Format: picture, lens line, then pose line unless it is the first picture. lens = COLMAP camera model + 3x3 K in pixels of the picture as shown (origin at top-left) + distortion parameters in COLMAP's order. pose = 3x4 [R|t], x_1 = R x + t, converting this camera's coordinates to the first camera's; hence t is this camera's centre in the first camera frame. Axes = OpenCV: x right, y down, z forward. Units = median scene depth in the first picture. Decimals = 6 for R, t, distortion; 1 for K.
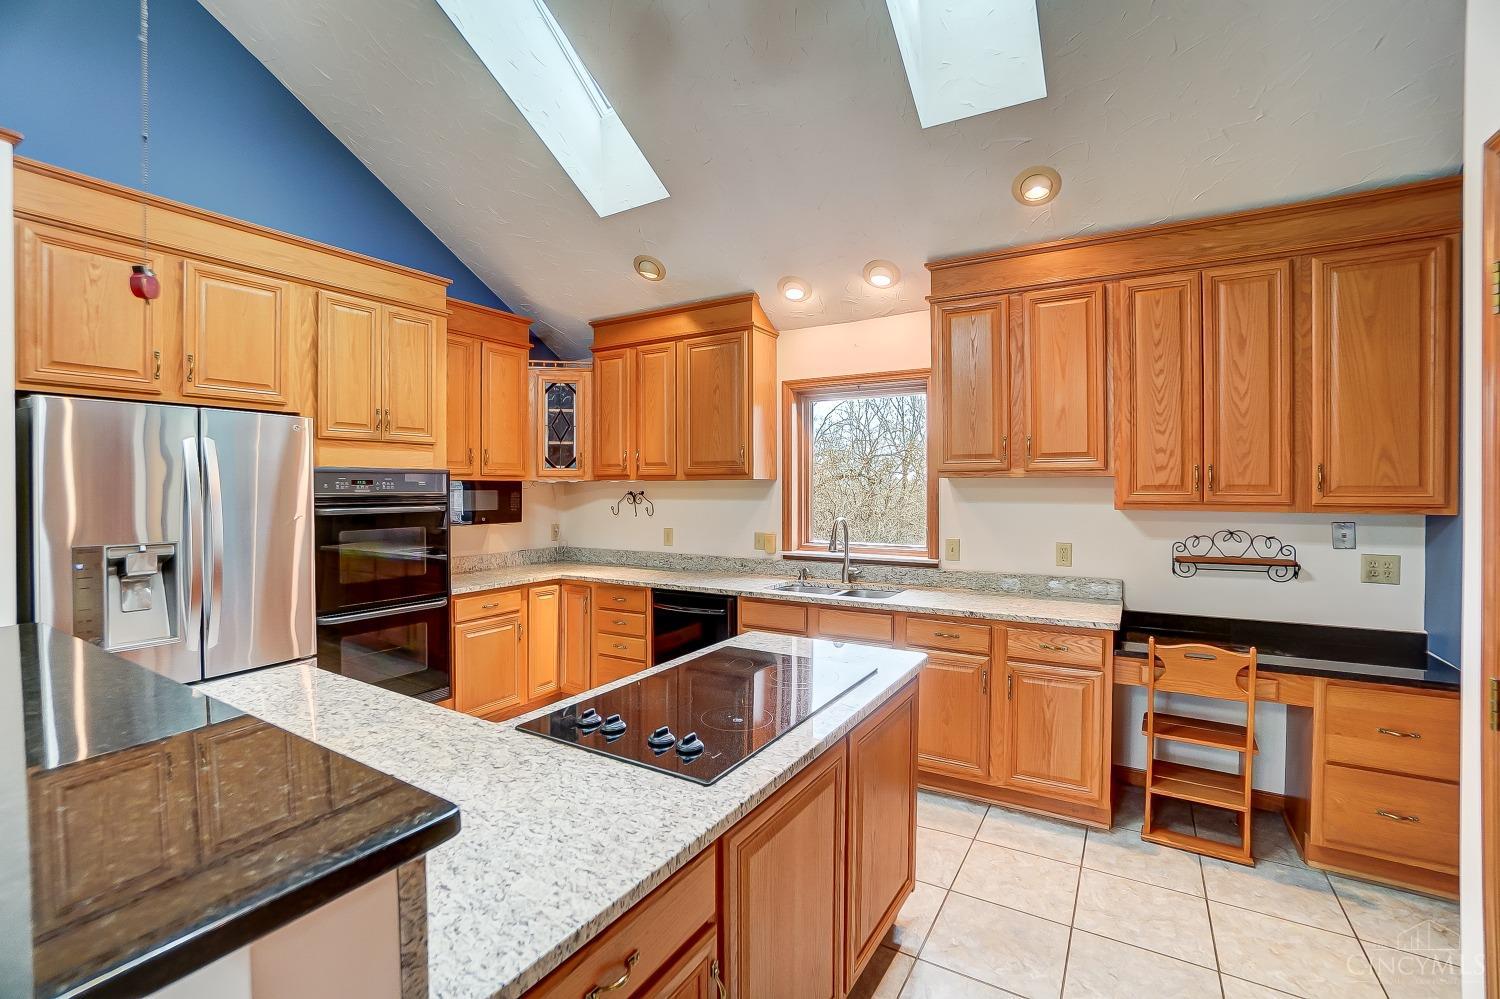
lens RADIAL K [[665.3, 0, 722.5], [0, 665.3, 492.9], [0, 0, 1]] dist [-0.001341, 0.000419]
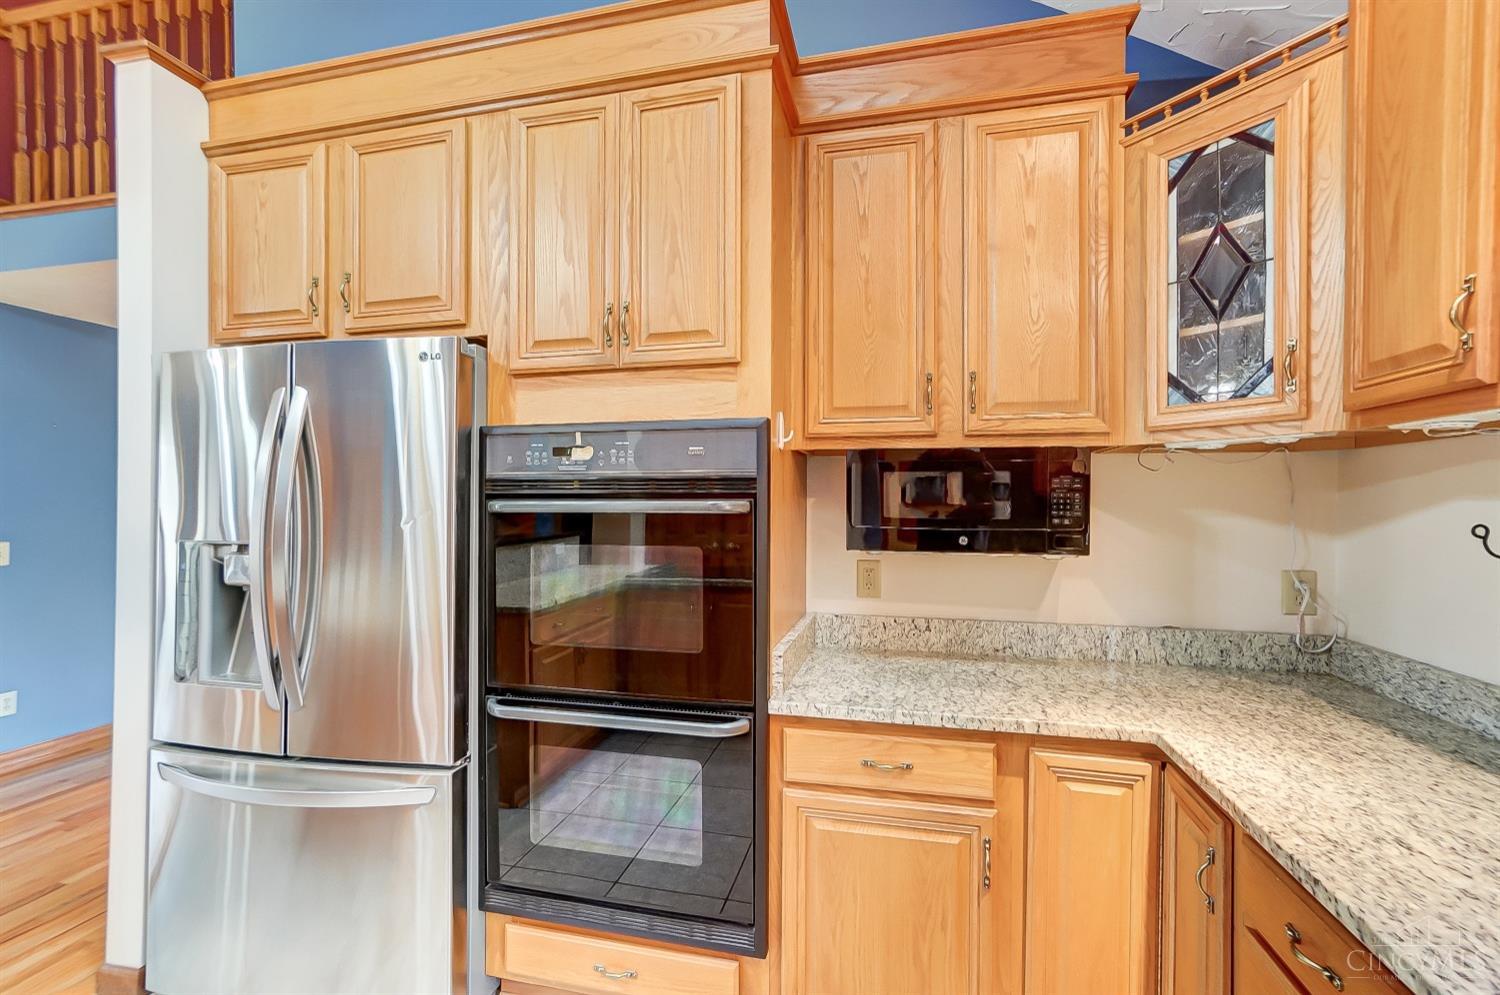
lens RADIAL K [[665.3, 0, 722.5], [0, 665.3, 490.9], [0, 0, 1]] dist [-0.001341, 0.000419]
pose [[0.317468, -0.006924, -0.948244, -0.012531], [-0.010662, 0.999884, -0.010870, 0.015245], [0.948209, 0.013561, 0.317357, 0.747219]]
